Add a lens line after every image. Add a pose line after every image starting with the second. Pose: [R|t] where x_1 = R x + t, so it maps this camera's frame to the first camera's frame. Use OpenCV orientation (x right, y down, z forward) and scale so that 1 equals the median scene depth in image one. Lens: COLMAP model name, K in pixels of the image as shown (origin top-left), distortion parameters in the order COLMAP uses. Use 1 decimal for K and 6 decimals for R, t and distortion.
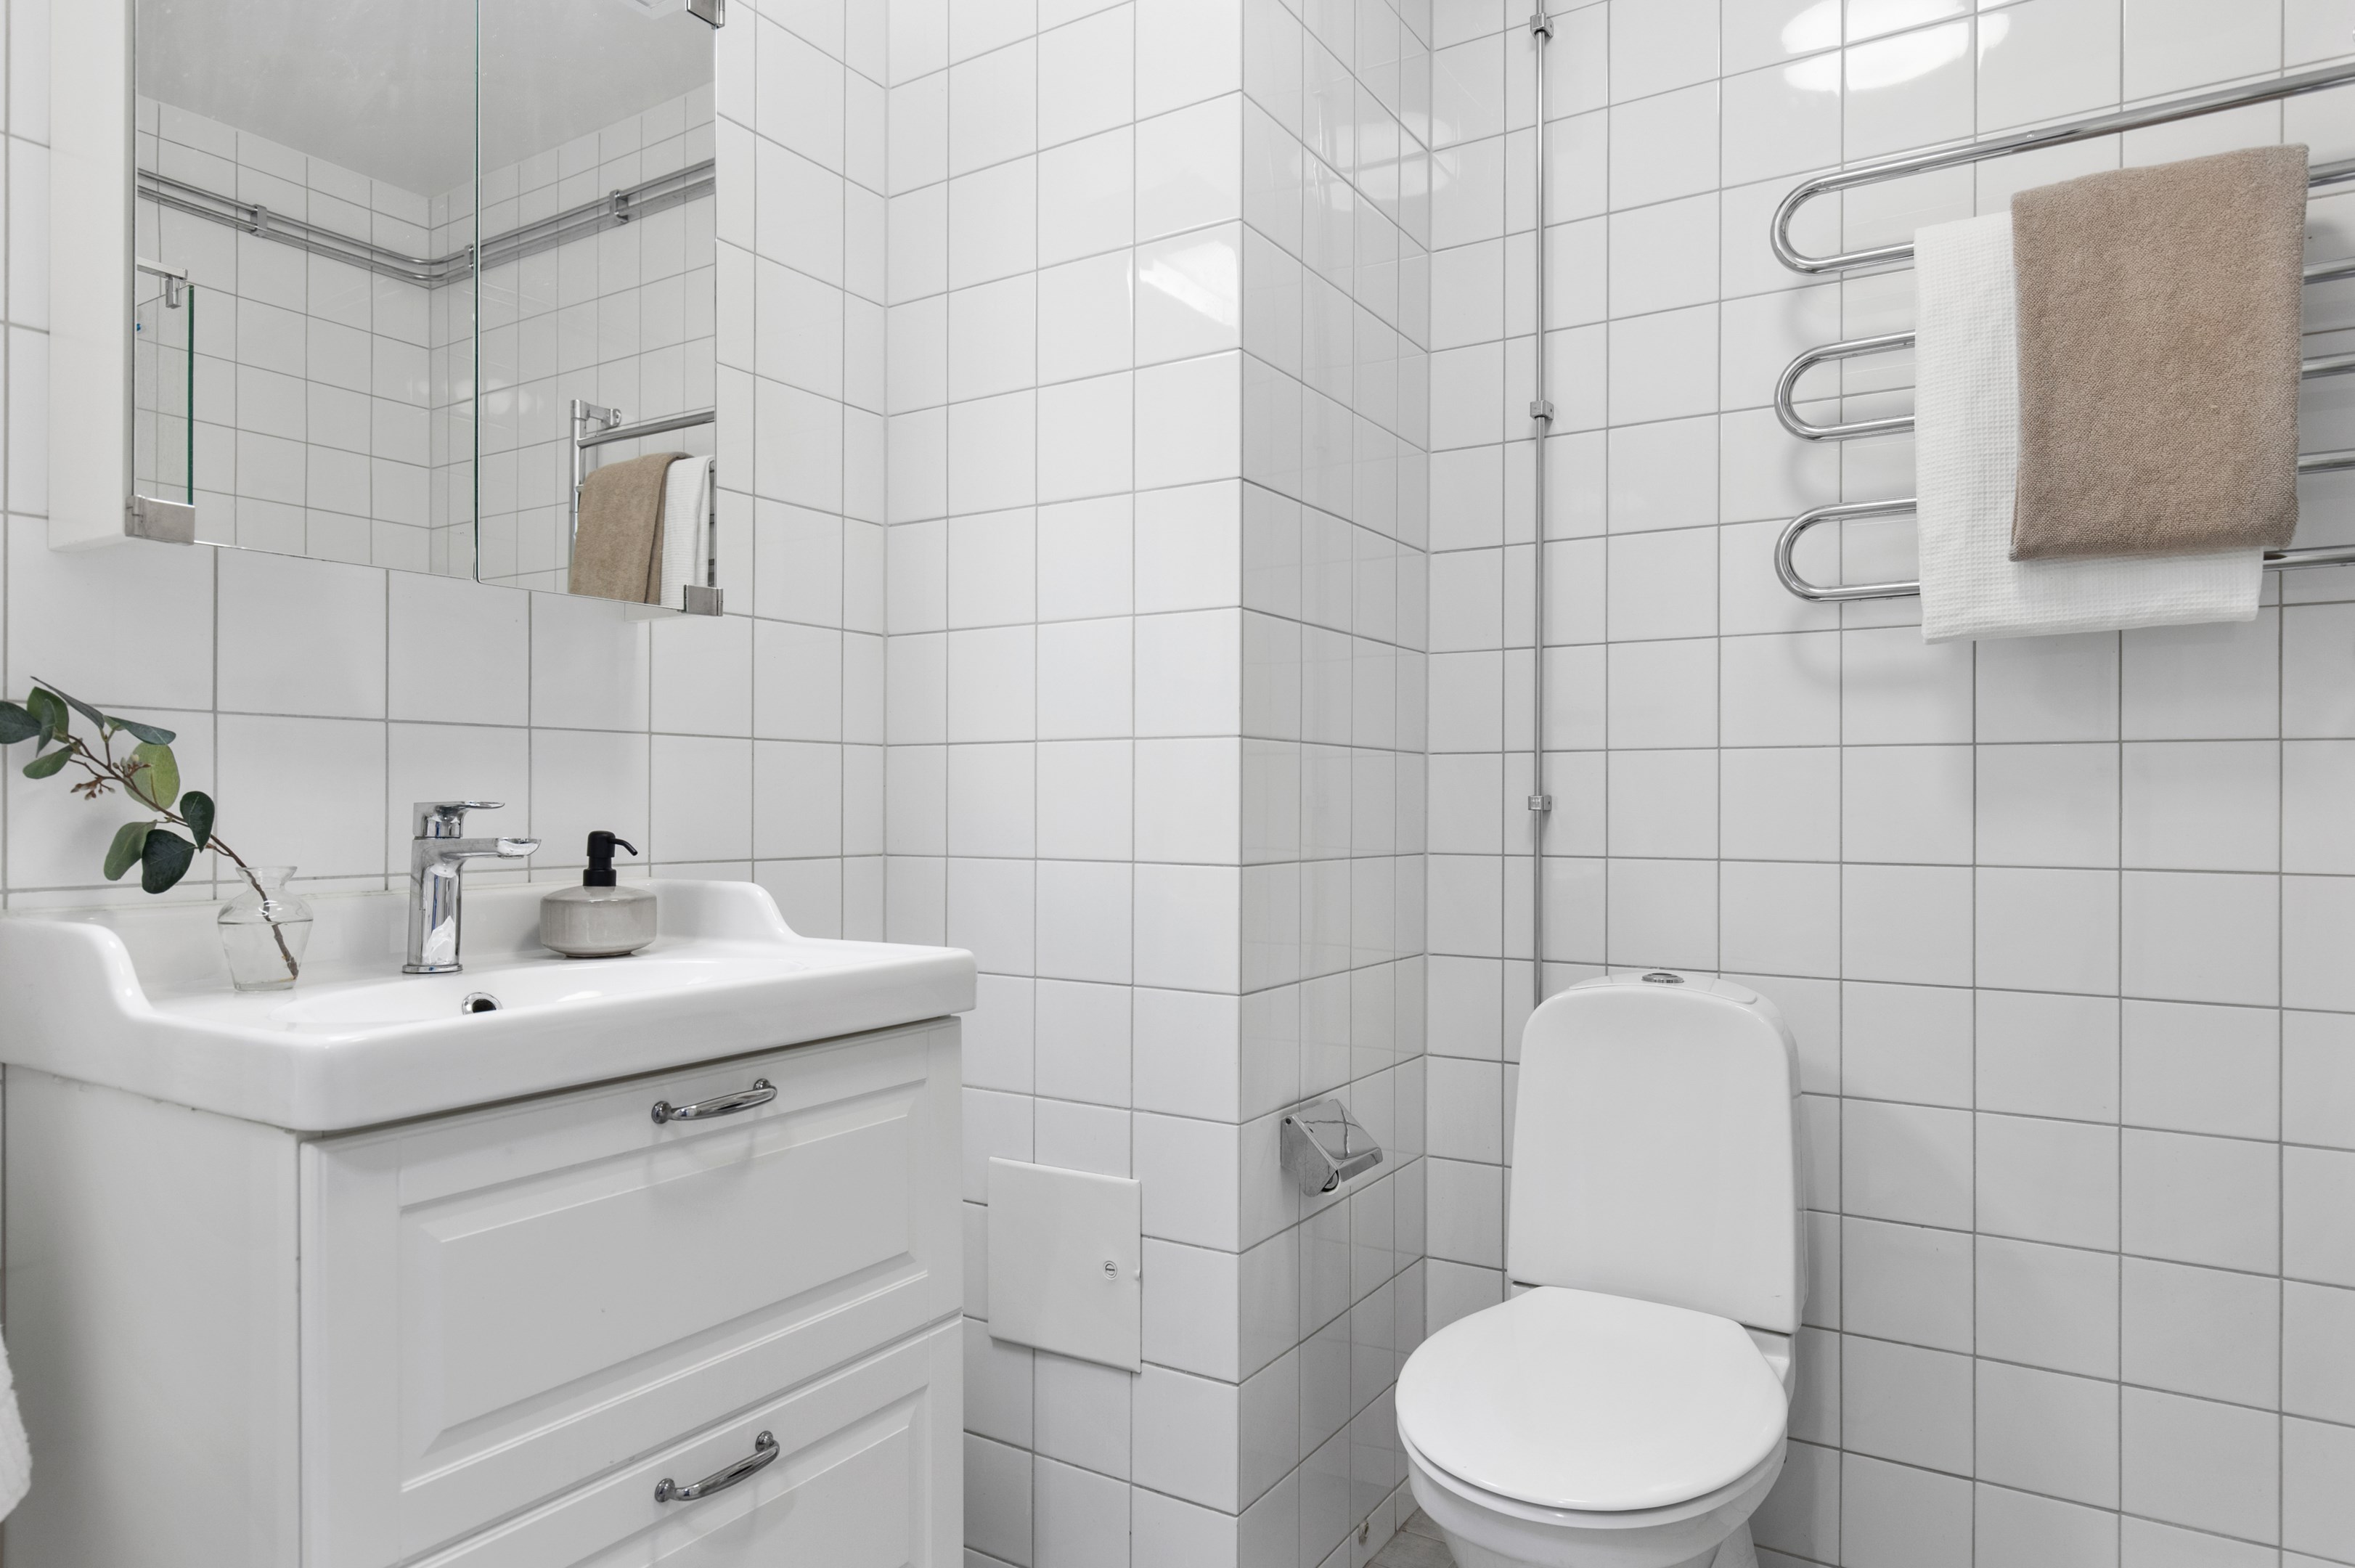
lens RADIAL K [[1419.9, 0, 1186.2], [0, 1419.9, 800.8], [0, 0, 1]] dist [0.002947, -0.000811]
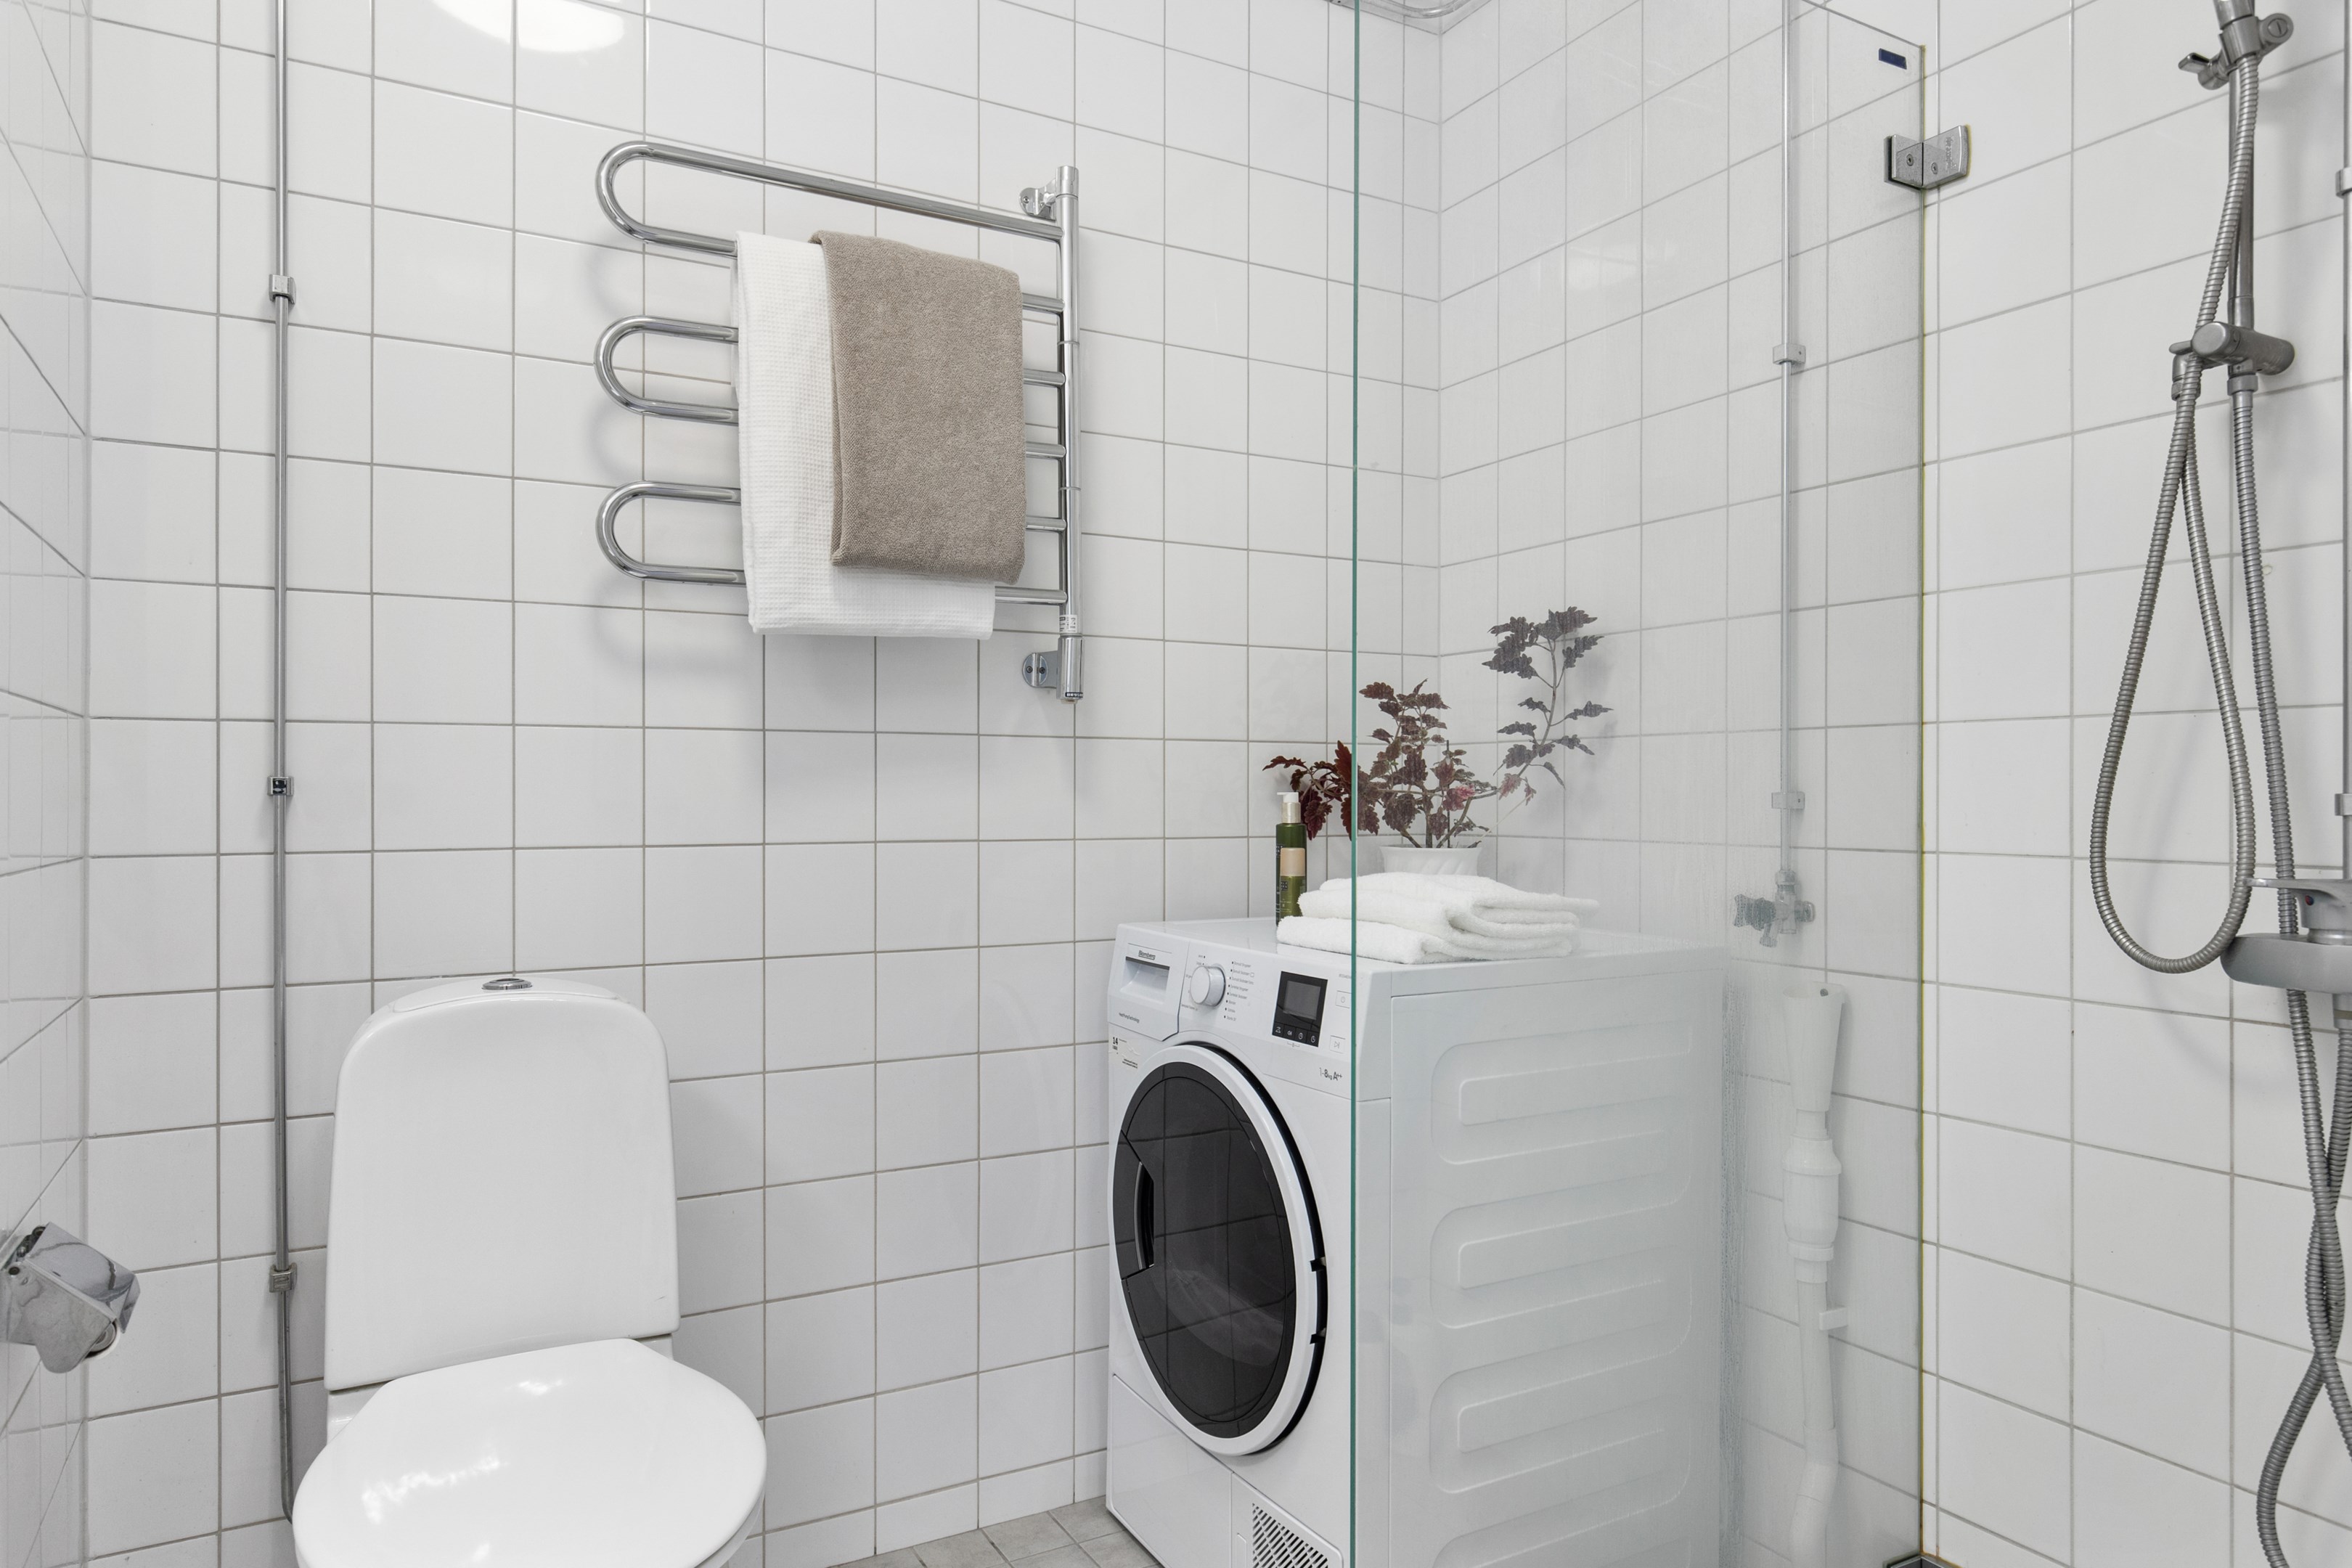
lens RADIAL K [[1452.2, 0, 1149.0], [0, 1452.2, 793.6], [0, 0, 1]] dist [0.004009, -0.000095]
pose [[0.488092, -0.005347, 0.872776, -0.262774], [0.000893, 0.999984, 0.005627, 0.001969], [-0.872792, -0.001967, 0.488089, 0.217581]]
